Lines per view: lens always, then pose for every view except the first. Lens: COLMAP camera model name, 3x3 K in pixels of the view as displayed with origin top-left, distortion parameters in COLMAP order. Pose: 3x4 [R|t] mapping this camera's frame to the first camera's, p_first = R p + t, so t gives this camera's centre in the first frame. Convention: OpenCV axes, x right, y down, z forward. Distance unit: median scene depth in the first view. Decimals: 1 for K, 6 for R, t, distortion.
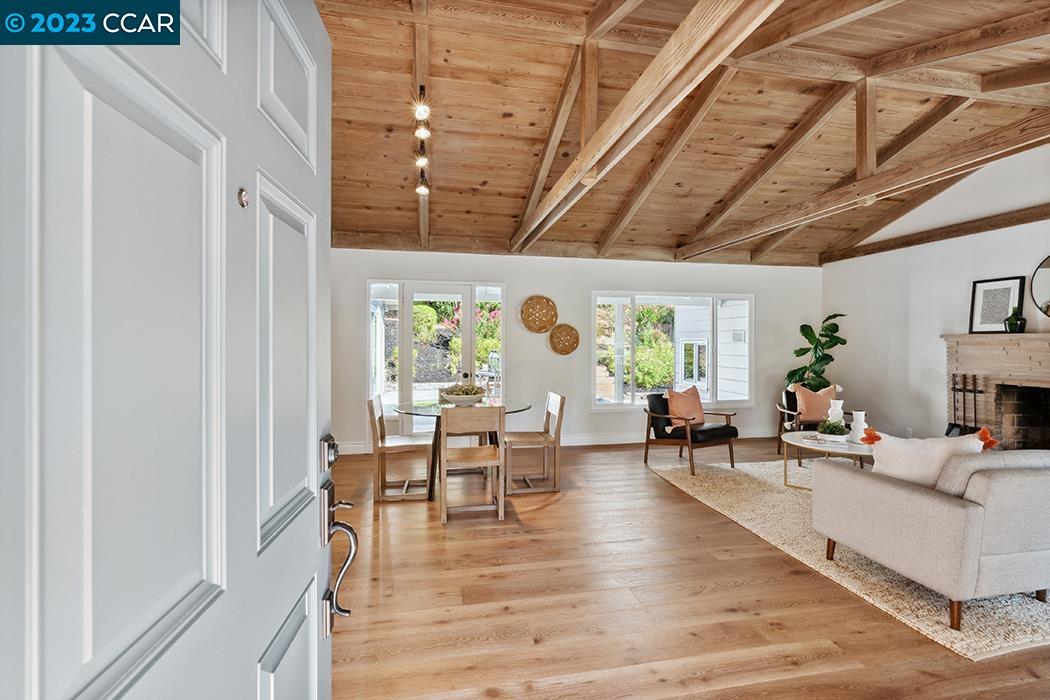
lens RADIAL K [[468.4, 0, 528.3], [0, 468.4, 339.9], [0, 0, 1]] dist [0.002305, 0.000802]
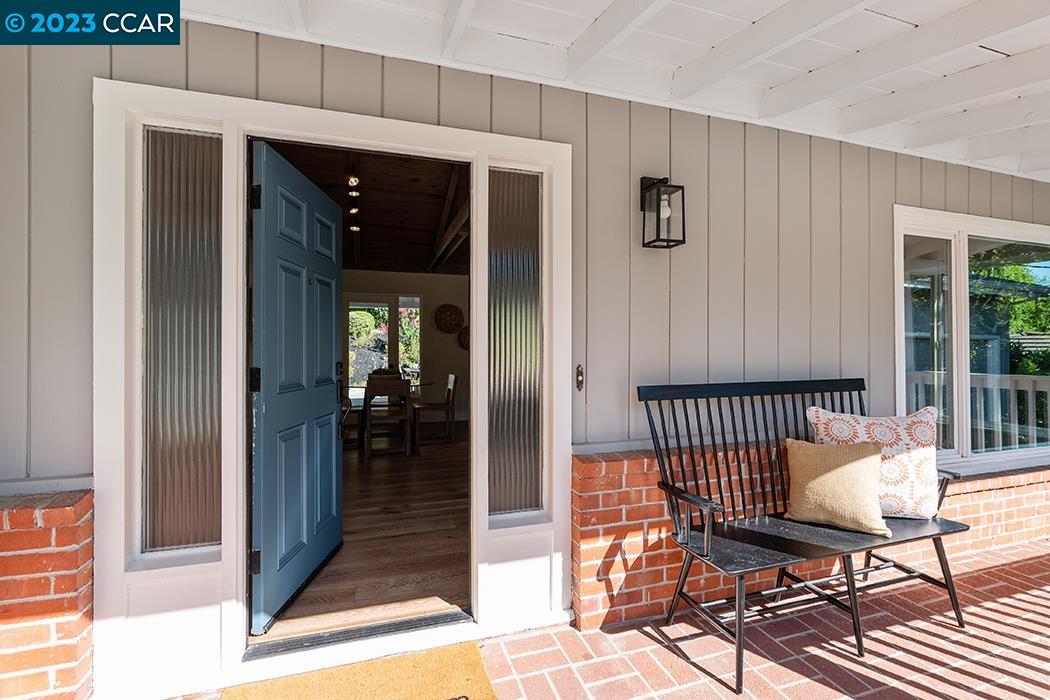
lens RADIAL K [[468.4, 0, 528.3], [0, 468.4, 339.9], [0, 0, 1]] dist [0.002305, 0.000802]
pose [[0.993157, -0.001213, 0.116780, 0.112742], [0.002900, 0.999894, -0.014278, 0.029254], [-0.116751, 0.014519, 0.993055, -0.400461]]
